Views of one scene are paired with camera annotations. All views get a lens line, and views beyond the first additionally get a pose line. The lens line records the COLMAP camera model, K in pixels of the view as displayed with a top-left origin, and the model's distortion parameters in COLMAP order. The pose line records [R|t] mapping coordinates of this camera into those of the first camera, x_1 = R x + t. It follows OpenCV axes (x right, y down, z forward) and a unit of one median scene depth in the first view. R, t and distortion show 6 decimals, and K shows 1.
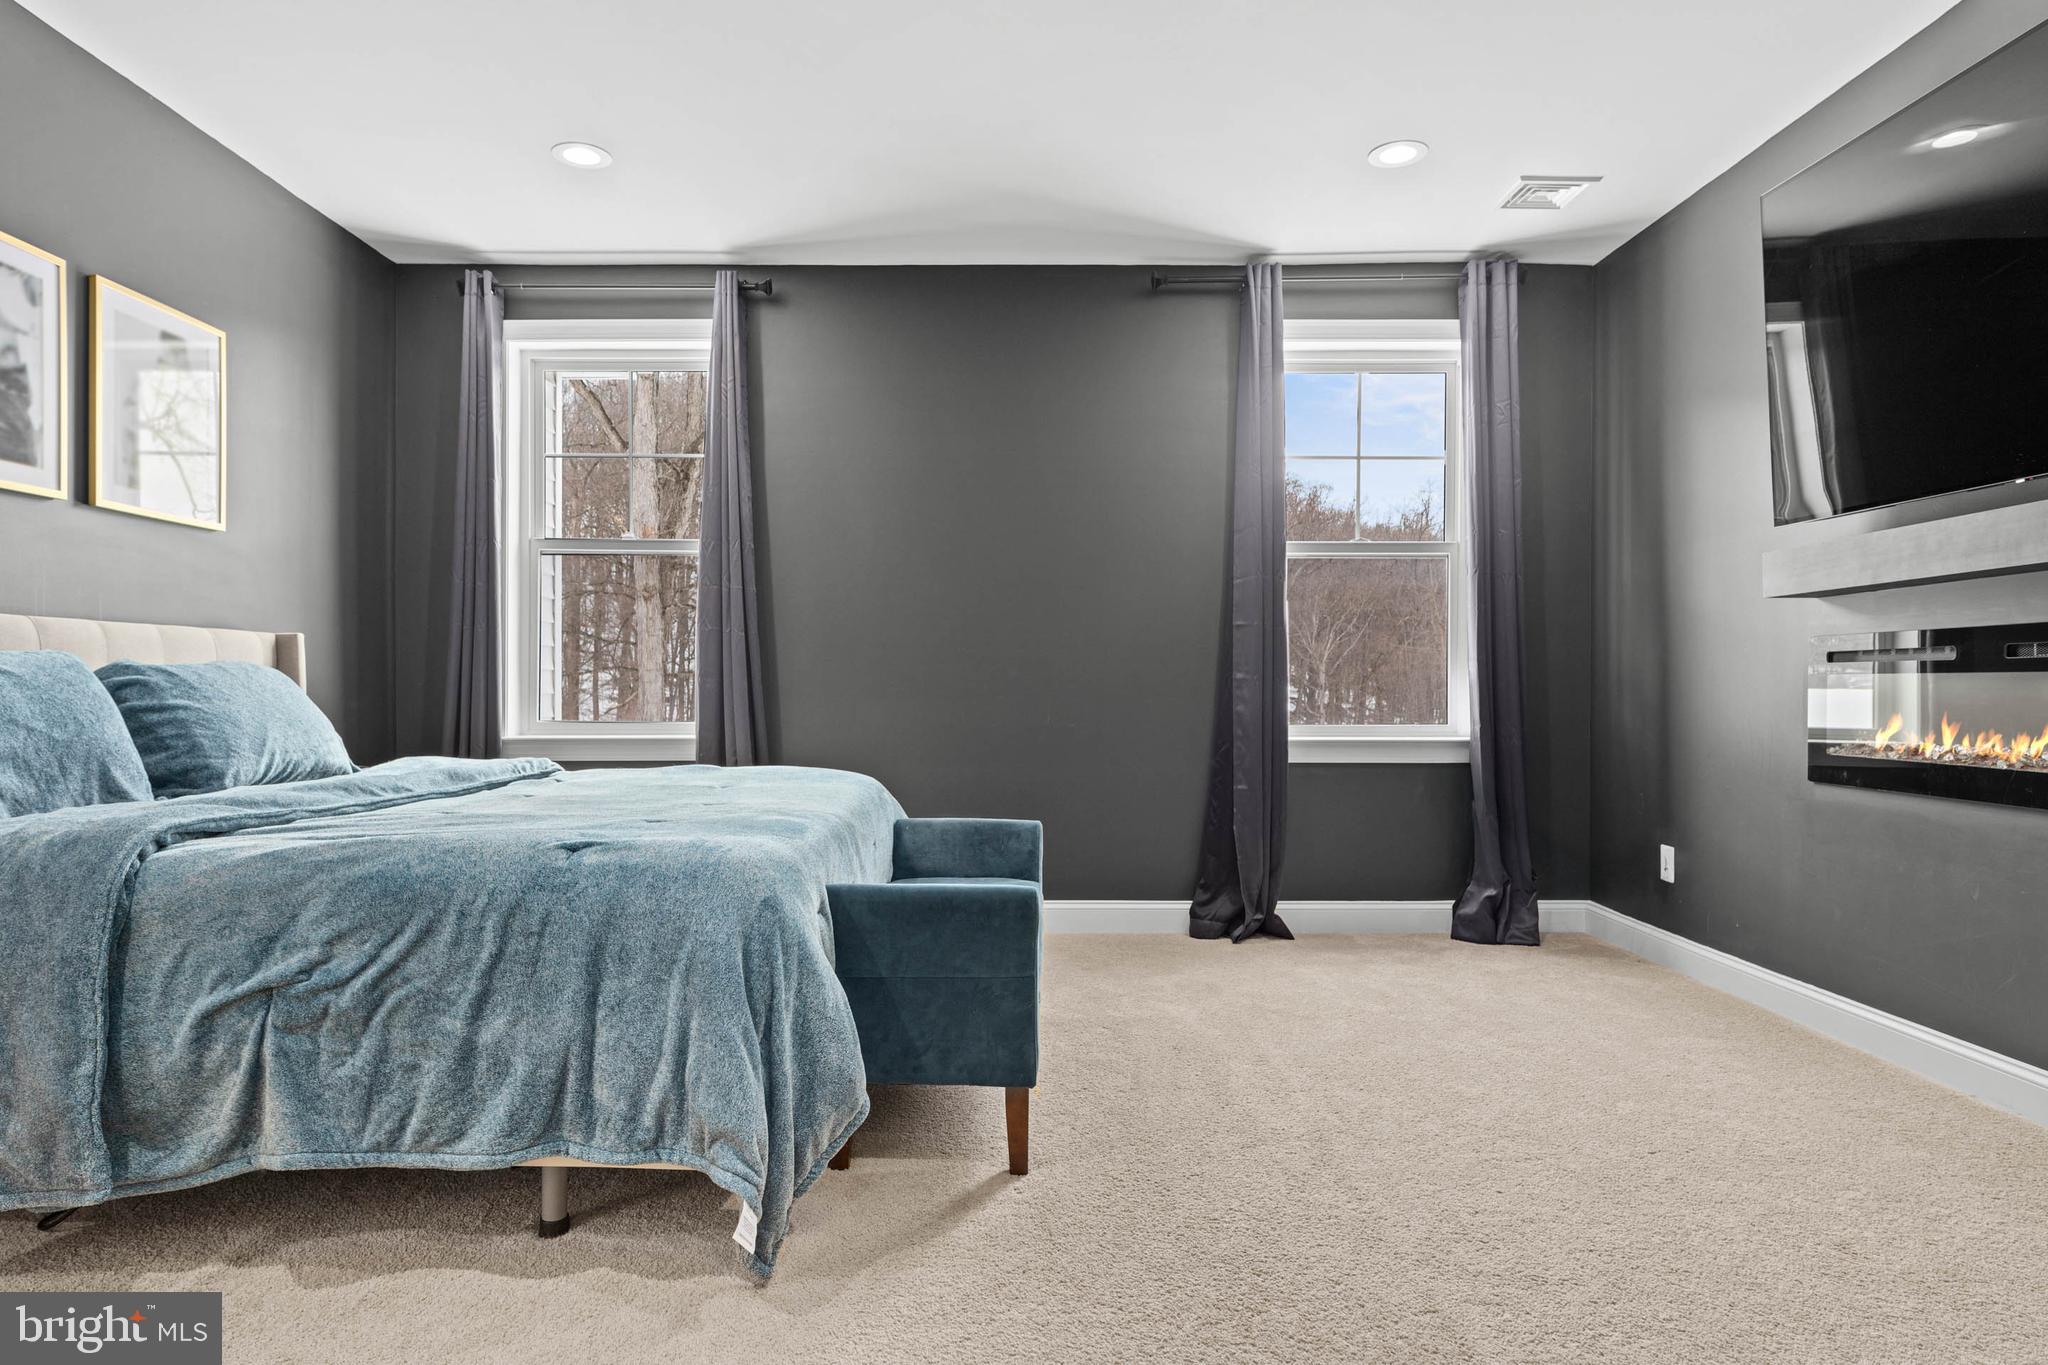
lens RADIAL K [[1183.6, 0, 1021.4], [0, 1183.6, 706.1], [0, 0, 1]] dist [-0.015689, 0.000341]
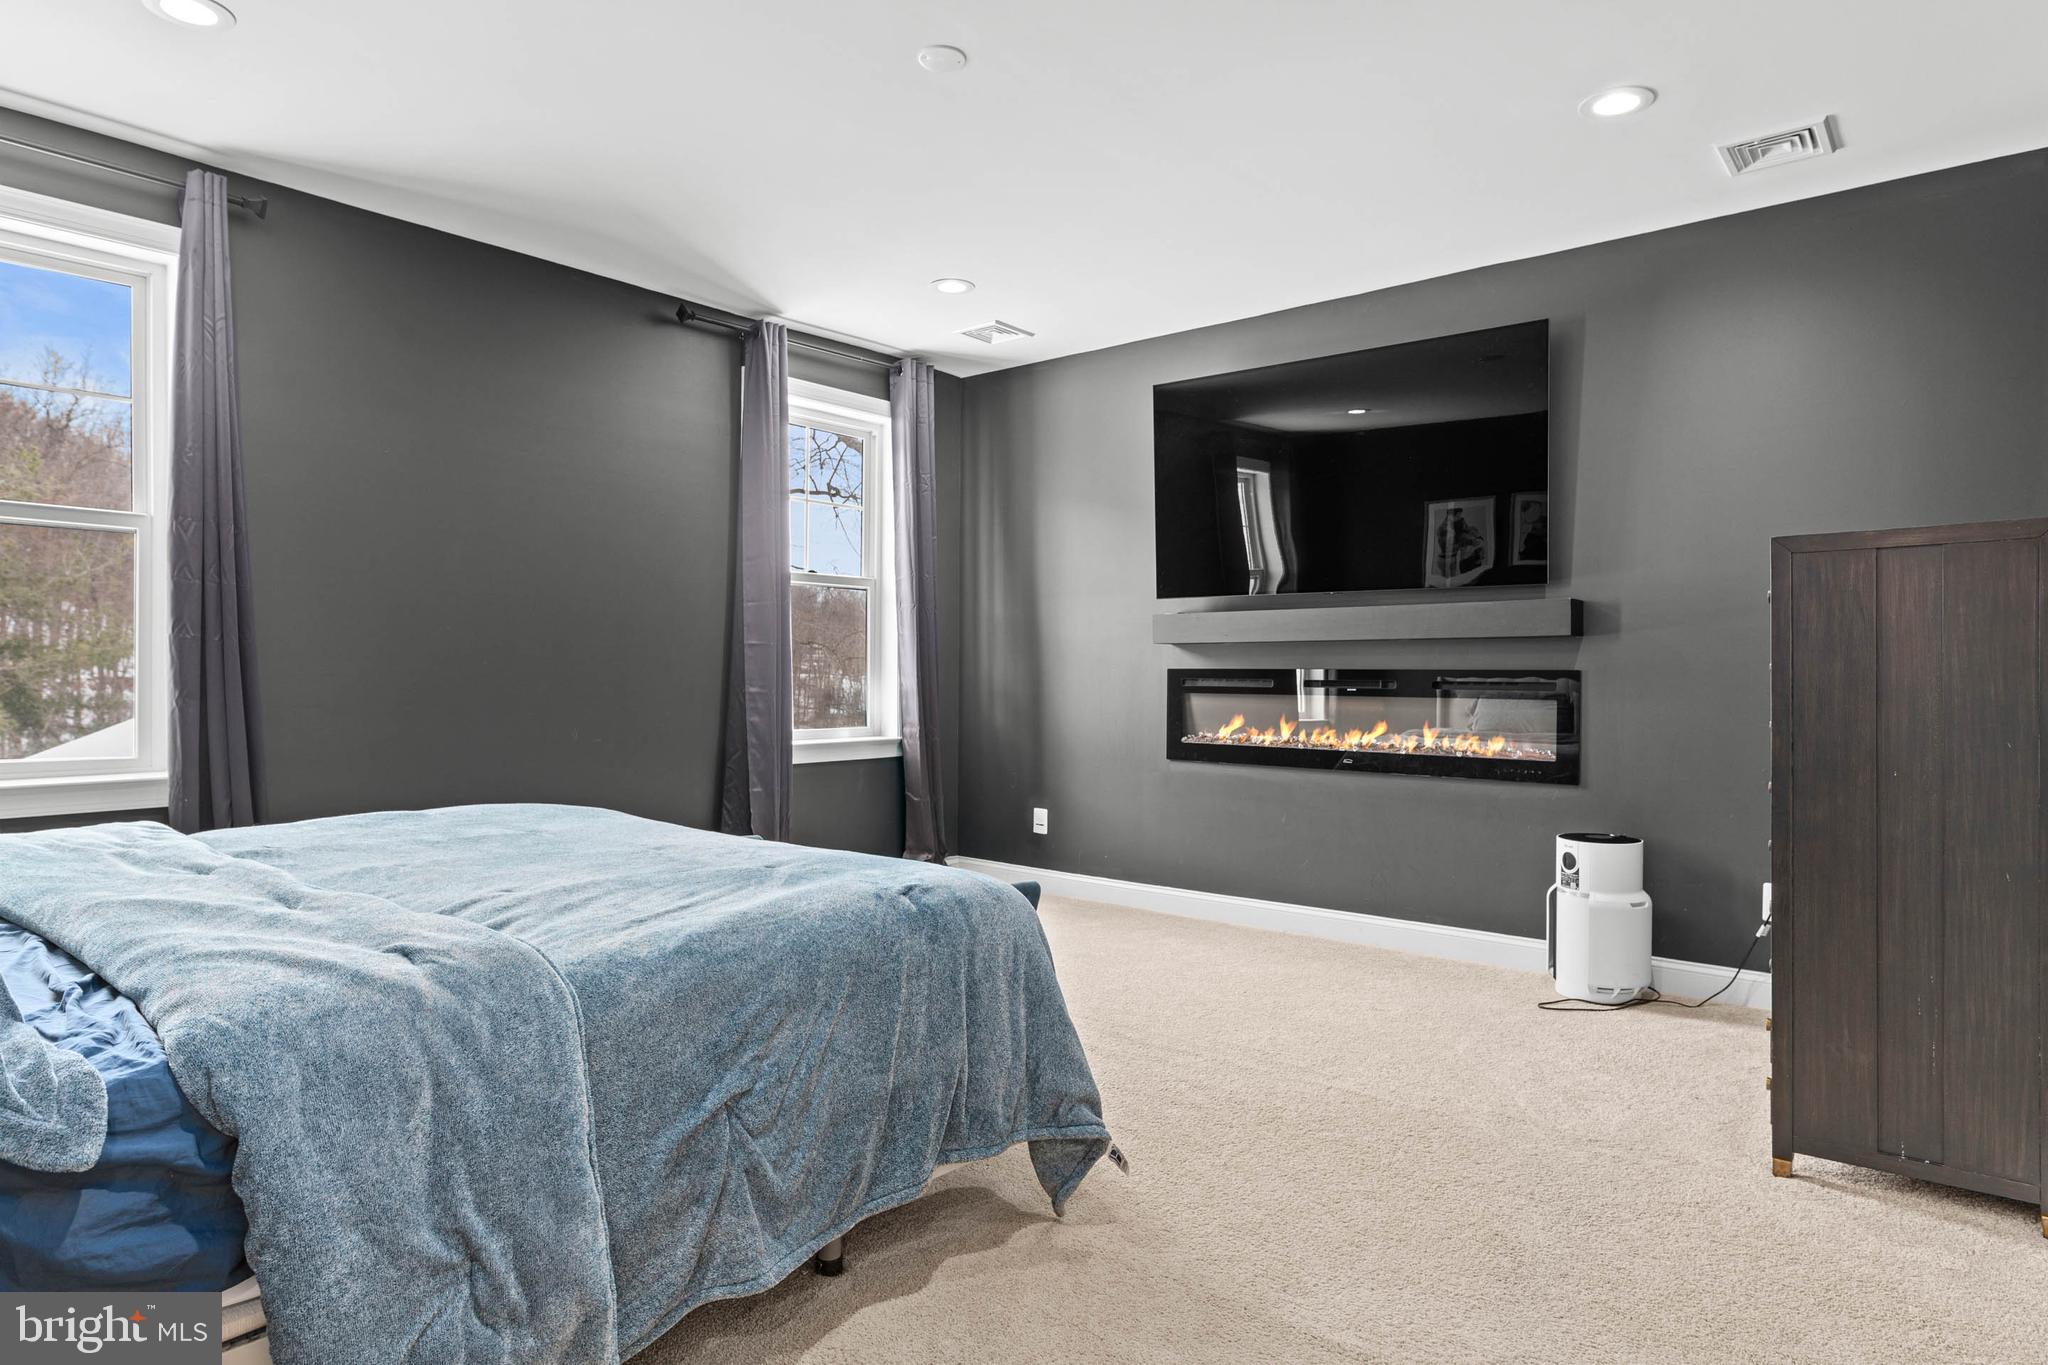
lens RADIAL K [[1162.7, 0, 1024.0], [0, 1162.7, 682.5], [0, 0, 1]] dist [-0.013975, 0.000181]
pose [[0.644755, -0.003016, 0.764384, -0.491441], [0.005641, 0.999984, -0.000813, -0.029496], [-0.764369, 0.004836, 0.644761, 0.102273]]
